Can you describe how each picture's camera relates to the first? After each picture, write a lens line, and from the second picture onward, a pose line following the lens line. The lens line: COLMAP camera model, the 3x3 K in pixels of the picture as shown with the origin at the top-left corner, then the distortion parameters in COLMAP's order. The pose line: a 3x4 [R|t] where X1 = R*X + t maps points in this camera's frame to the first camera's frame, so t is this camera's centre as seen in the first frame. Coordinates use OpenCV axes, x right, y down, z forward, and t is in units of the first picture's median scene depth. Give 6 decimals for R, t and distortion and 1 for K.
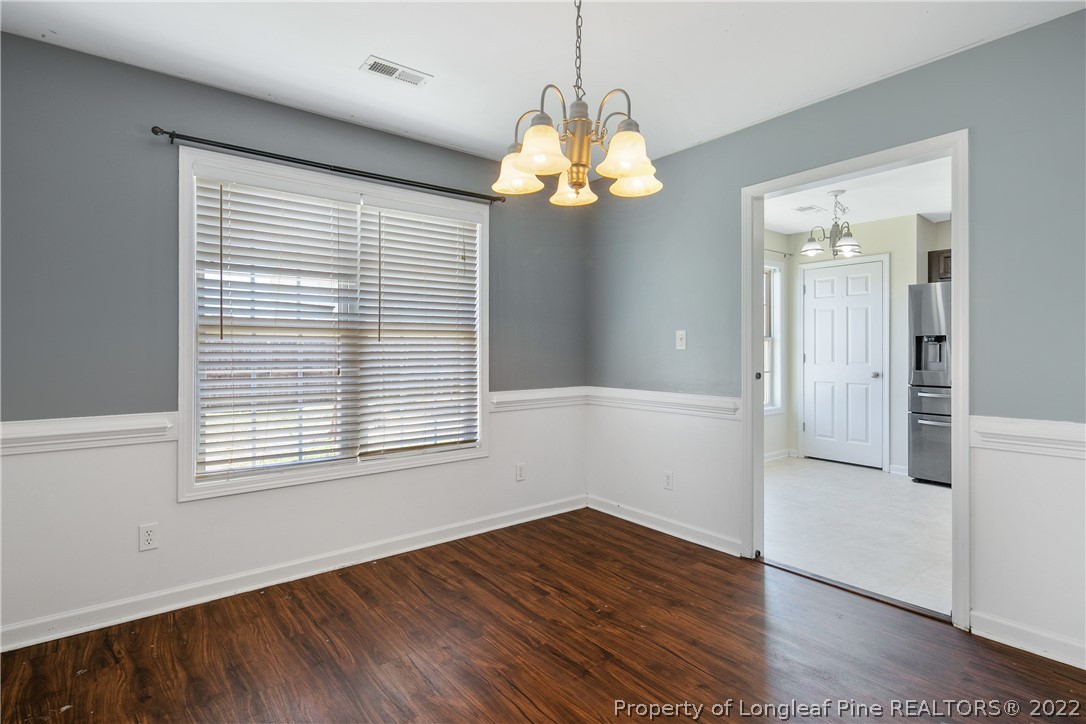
lens RADIAL K [[539.0, 0, 540.2], [0, 539.0, 349.1], [0, 0, 1]] dist [0.000840, 0.000003]
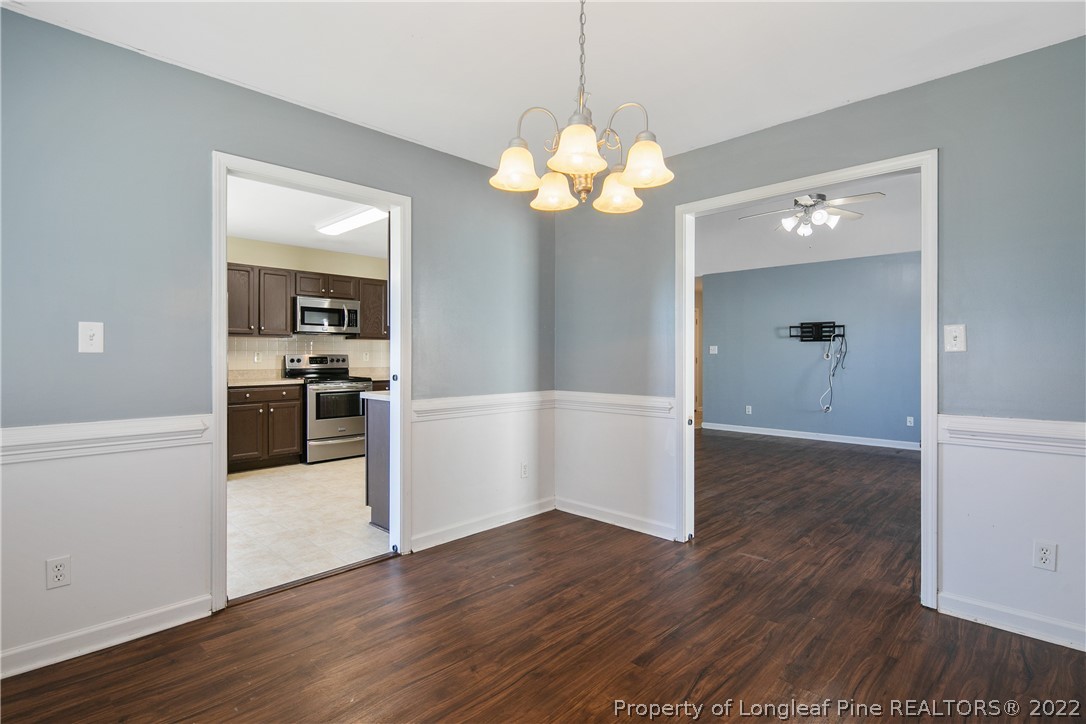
lens RADIAL K [[539.0, 0, 540.2], [0, 539.0, 349.1], [0, 0, 1]] dist [0.000840, 0.000003]
pose [[-0.115812, 0.008349, 0.993236, -0.491912], [0.003656, 0.999961, -0.007979, 0.003936], [-0.993264, 0.002707, -0.115838, 0.631752]]
